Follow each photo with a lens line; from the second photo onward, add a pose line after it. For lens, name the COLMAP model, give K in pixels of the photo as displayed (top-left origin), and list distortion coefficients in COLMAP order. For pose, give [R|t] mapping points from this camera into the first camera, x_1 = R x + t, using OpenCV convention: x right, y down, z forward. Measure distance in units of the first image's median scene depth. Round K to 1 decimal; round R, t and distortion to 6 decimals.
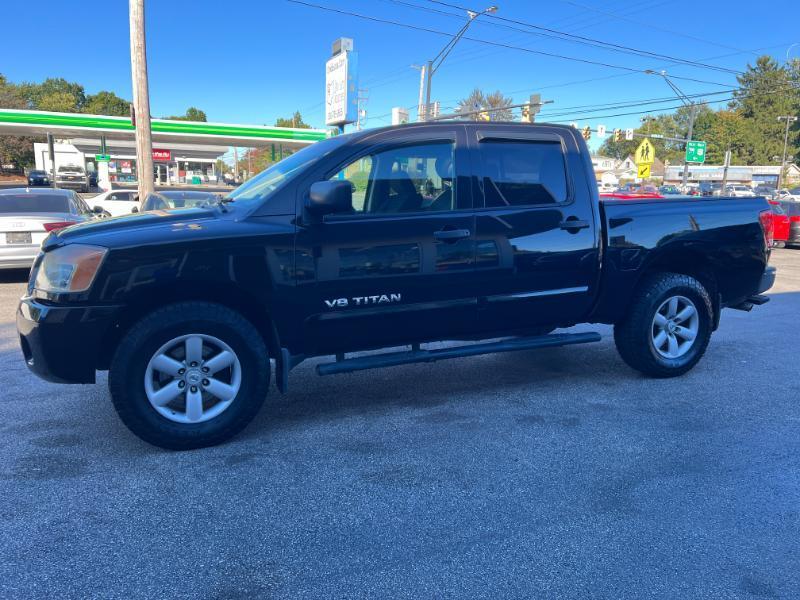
lens RADIAL K [[603.9, 0, 407.9], [0, 603.9, 302.7], [0, 0, 1]] dist [0.050679, -0.057733]
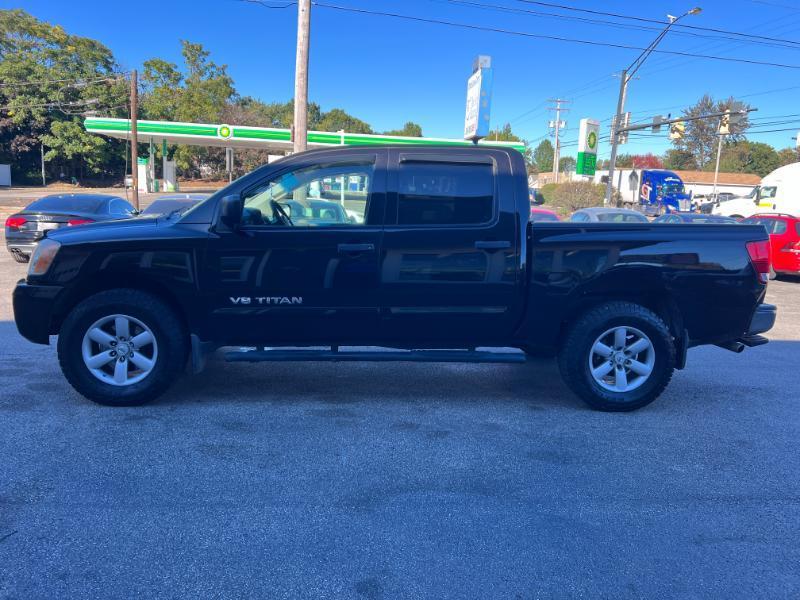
lens RADIAL K [[603.9, 0, 406.0], [0, 603.9, 302.1], [0, 0, 1]] dist [0.050679, -0.057733]
pose [[0.941520, 0.081644, -0.326918, 0.421697], [-0.087604, 0.996149, -0.003521, -0.015123], [0.325371, 0.031954, 0.945046, -0.001486]]
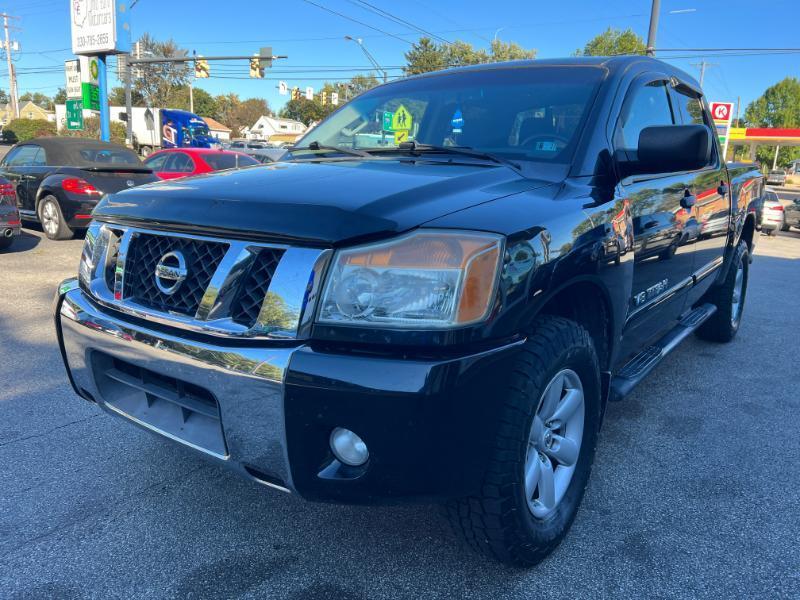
lens RADIAL K [[603.9, 0, 408.1], [0, 603.9, 307.0], [0, 0, 1]] dist [0.050679, -0.057733]
pose [[0.871353, -0.088505, 0.482609, -0.529585], [0.056807, 0.995180, 0.079939, -0.047691], [-0.487357, -0.042239, 0.872180, 0.375127]]
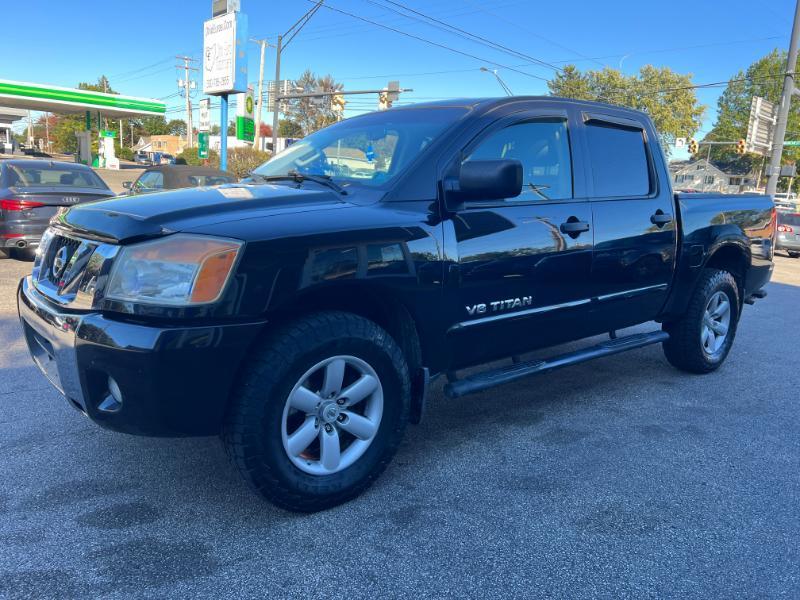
lens RADIAL K [[603.9, 0, 408.8], [0, 603.9, 302.2], [0, 0, 1]] dist [0.050679, -0.057733]
pose [[0.959268, -0.014634, 0.282118, -0.327278], [0.008271, 0.999684, 0.023731, -0.021860], [-0.282377, -0.020431, 0.959086, 0.178372]]
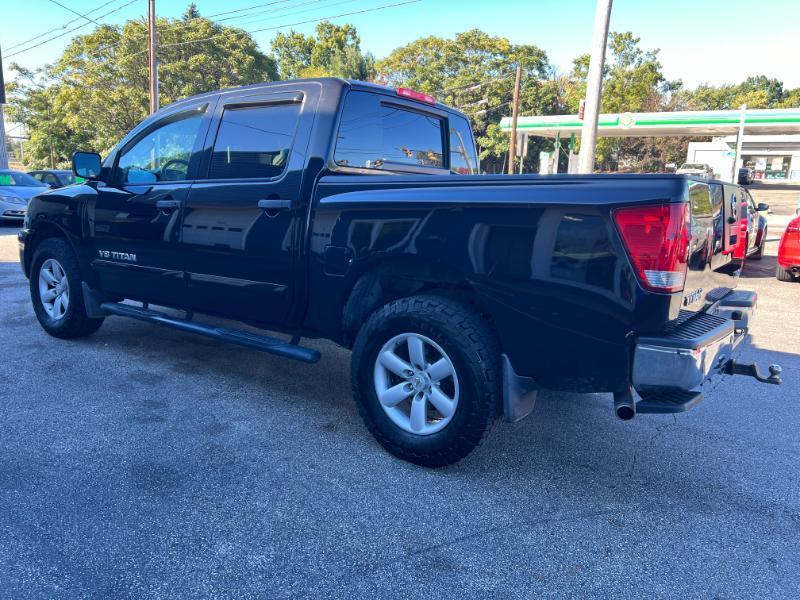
lens RADIAL K [[603.9, 0, 397.8], [0, 603.9, 299.0], [0, 0, 1]] dist [0.050679, -0.057733]
pose [[0.497349, 0.172039, -0.850321, 0.929961], [-0.176280, 0.979734, 0.095116, -0.098527], [0.849452, 0.102589, 0.517597, 0.653880]]
